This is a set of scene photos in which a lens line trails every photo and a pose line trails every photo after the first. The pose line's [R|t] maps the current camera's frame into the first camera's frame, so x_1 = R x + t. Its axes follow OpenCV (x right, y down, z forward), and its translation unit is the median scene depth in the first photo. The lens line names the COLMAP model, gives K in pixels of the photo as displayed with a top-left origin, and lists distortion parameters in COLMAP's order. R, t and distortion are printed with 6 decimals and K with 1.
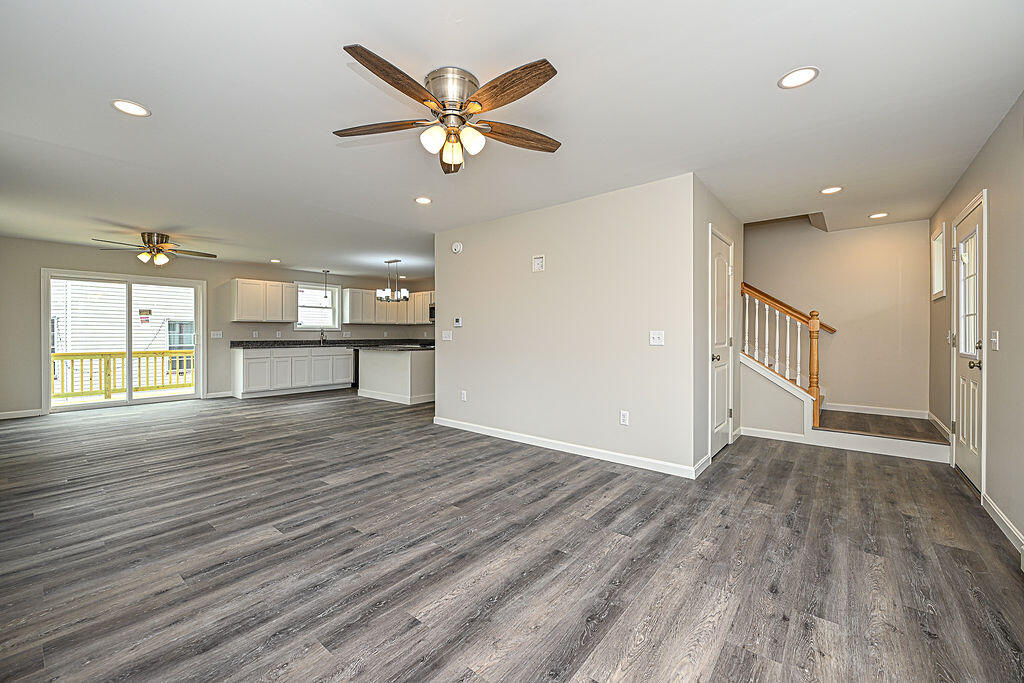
lens RADIAL K [[407.7, 0, 511.3], [0, 407.7, 336.5], [0, 0, 1]] dist [0.000339, 0.000087]
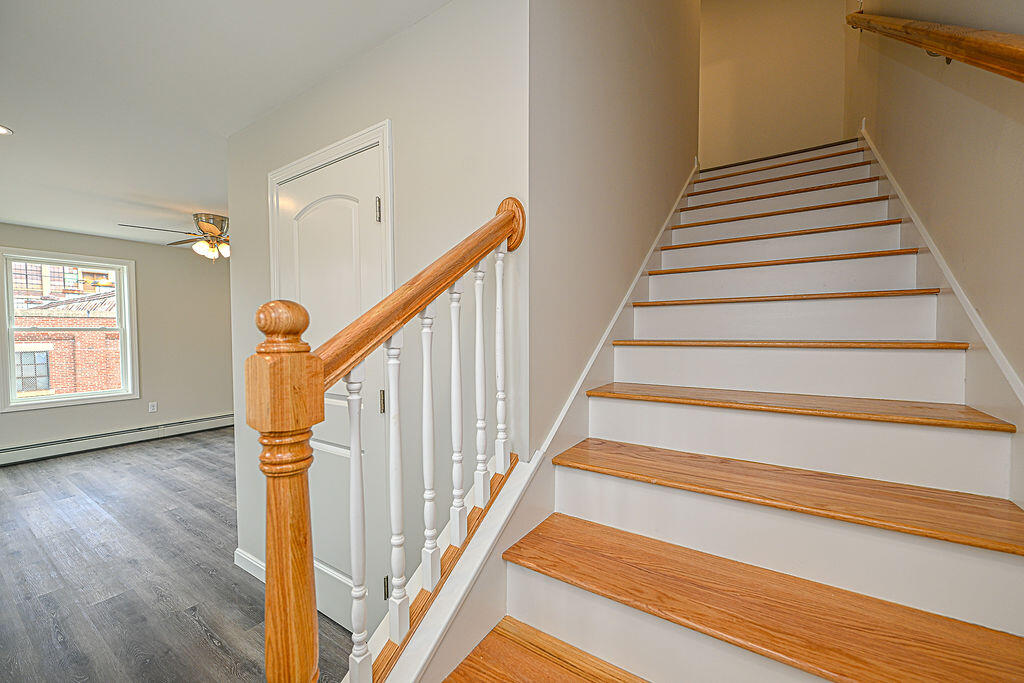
lens RADIAL K [[407.7, 0, 511.2], [0, 407.7, 339.0], [0, 0, 1]] dist [0.000339, 0.000087]
pose [[0.093767, 0.019424, -0.995405, 2.037341], [0.007638, 0.999766, 0.020228, -0.098197], [0.995565, -0.009500, 0.093597, 2.399695]]
